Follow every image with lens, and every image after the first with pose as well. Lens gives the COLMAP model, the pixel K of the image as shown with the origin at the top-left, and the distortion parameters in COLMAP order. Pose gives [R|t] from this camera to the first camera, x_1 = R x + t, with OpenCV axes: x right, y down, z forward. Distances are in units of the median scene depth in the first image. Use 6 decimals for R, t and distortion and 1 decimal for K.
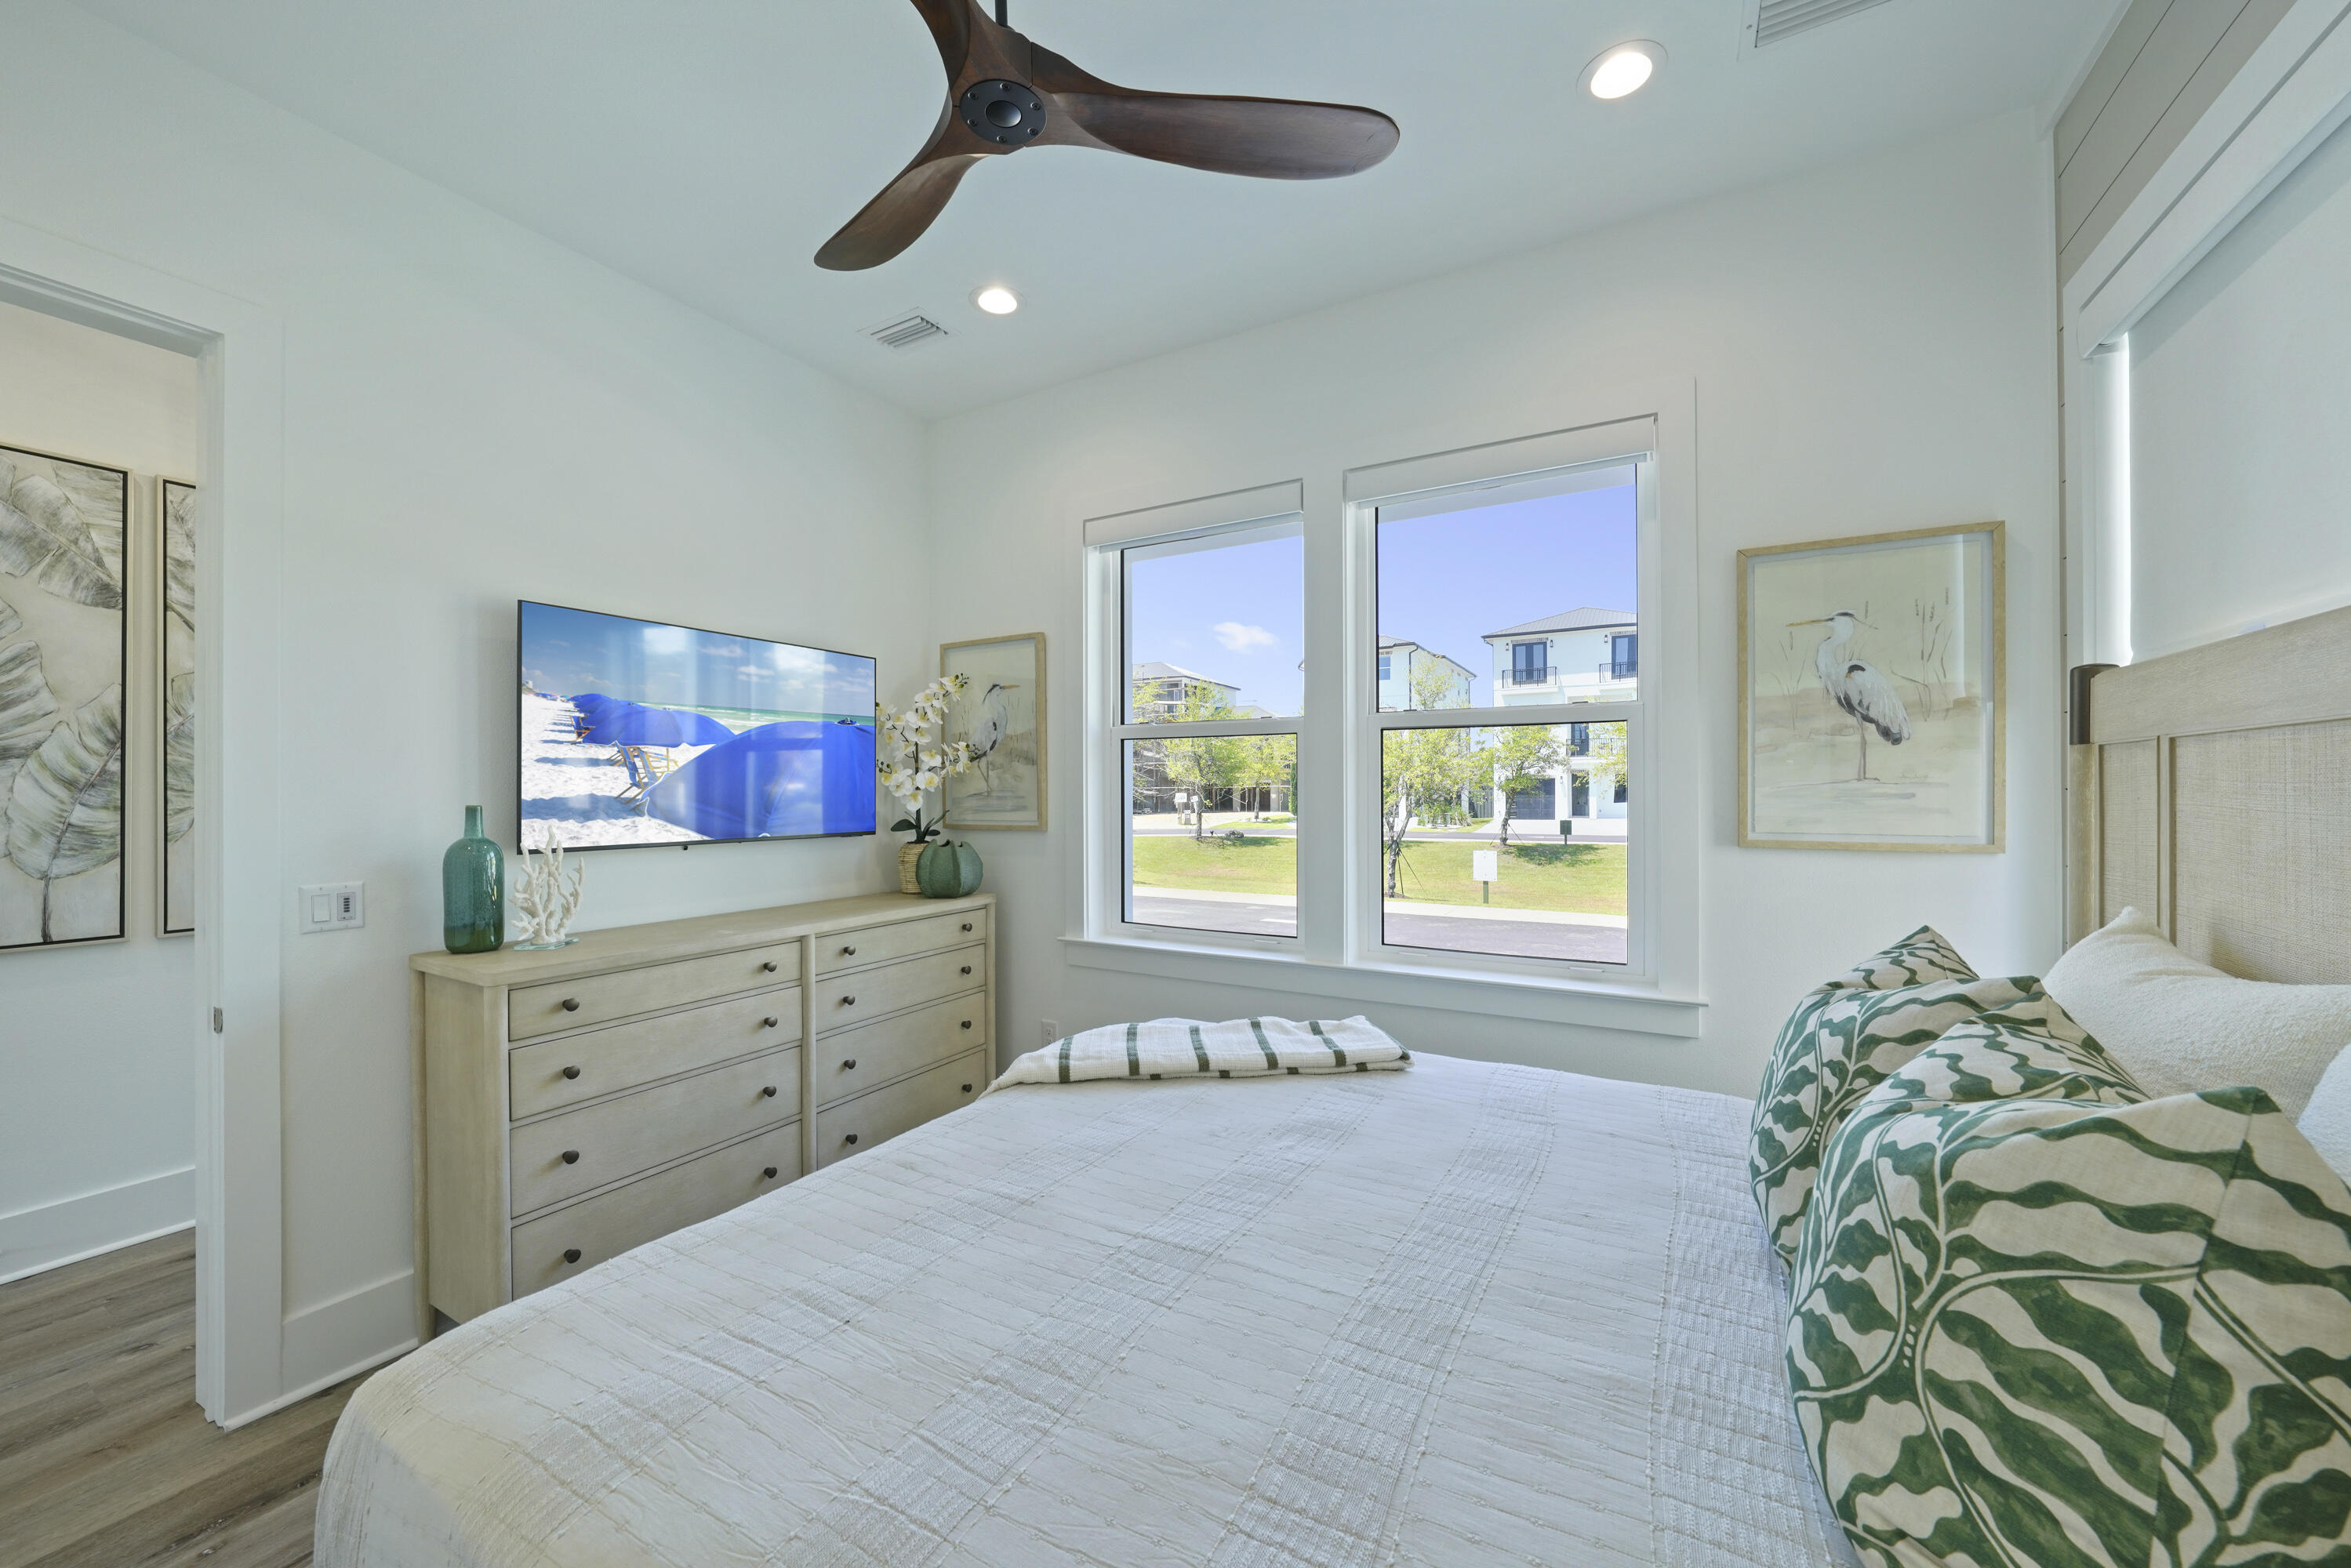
lens RADIAL K [[846.7, 0, 1202.5], [0, 846.7, 757.2], [0, 0, 1]] dist [-0.001982, -0.000031]
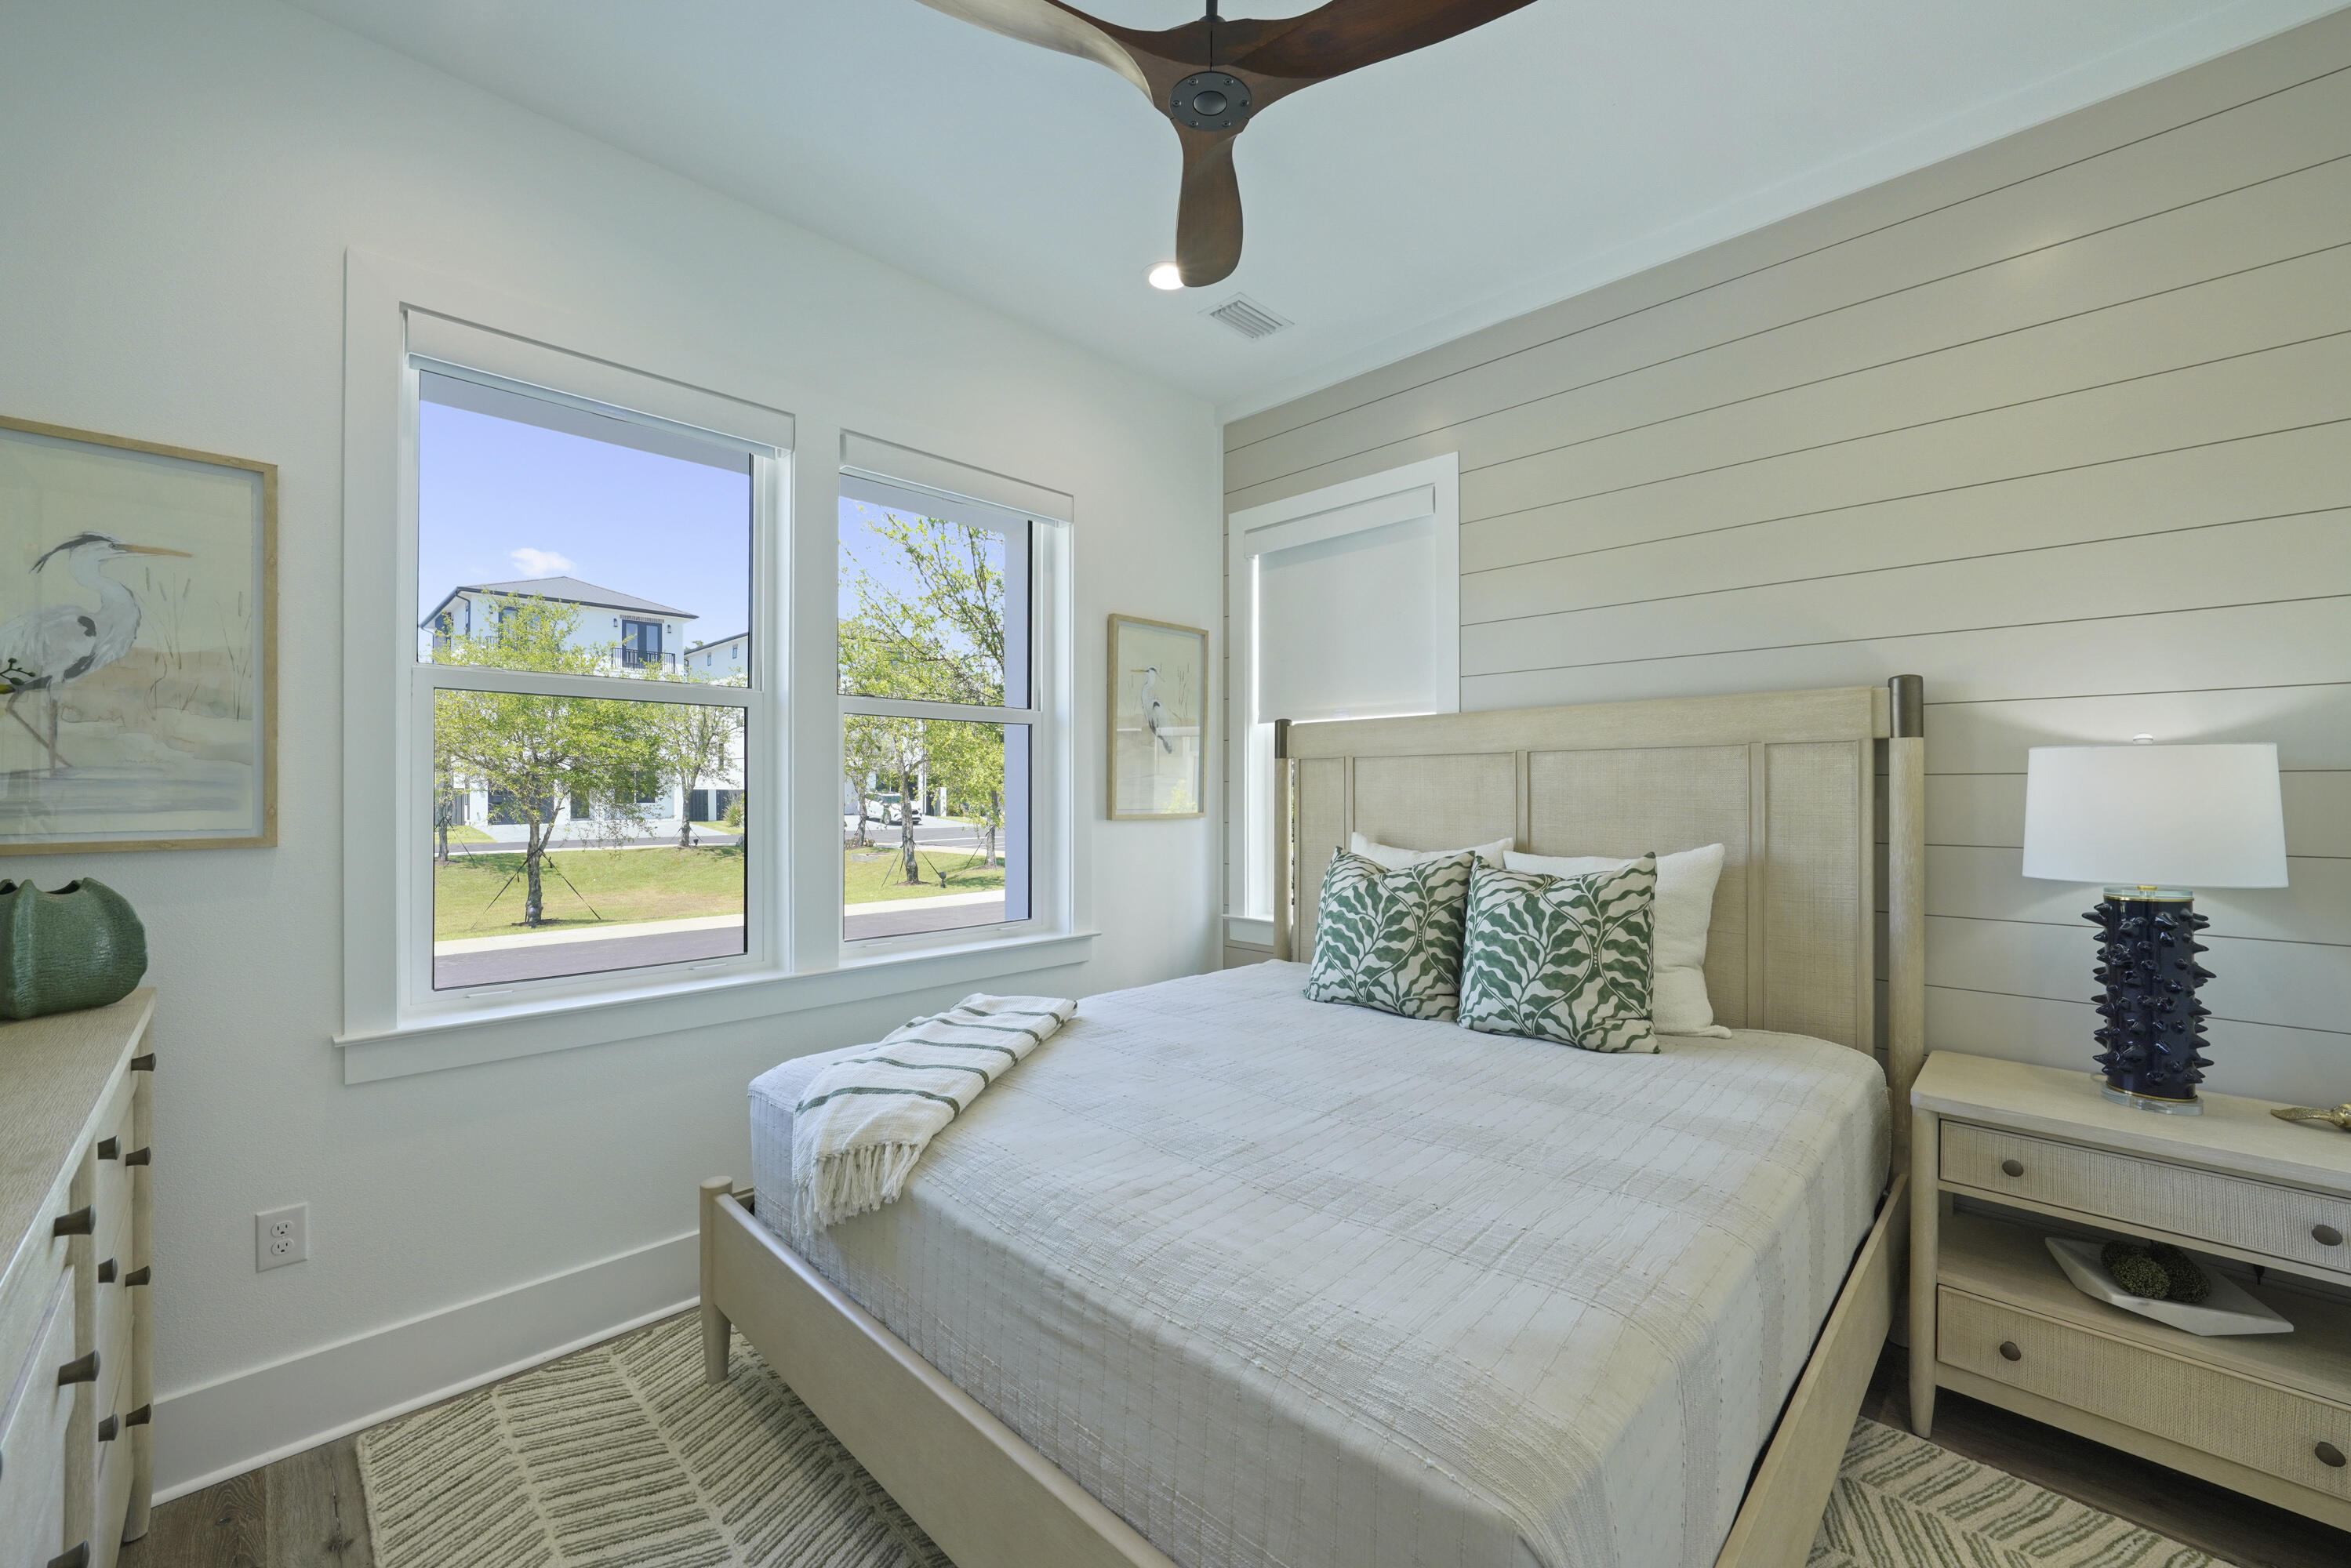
lens RADIAL K [[884.5, 0, 1175.5], [0, 884.5, 784.0], [0, 0, 1]] dist [-0.018414, 0.000078]
pose [[0.297653, 0.014448, 0.954565, -0.797055], [-0.035985, 0.999345, -0.003905, 0.045485], [-0.953996, -0.033188, 0.297977, 0.469867]]
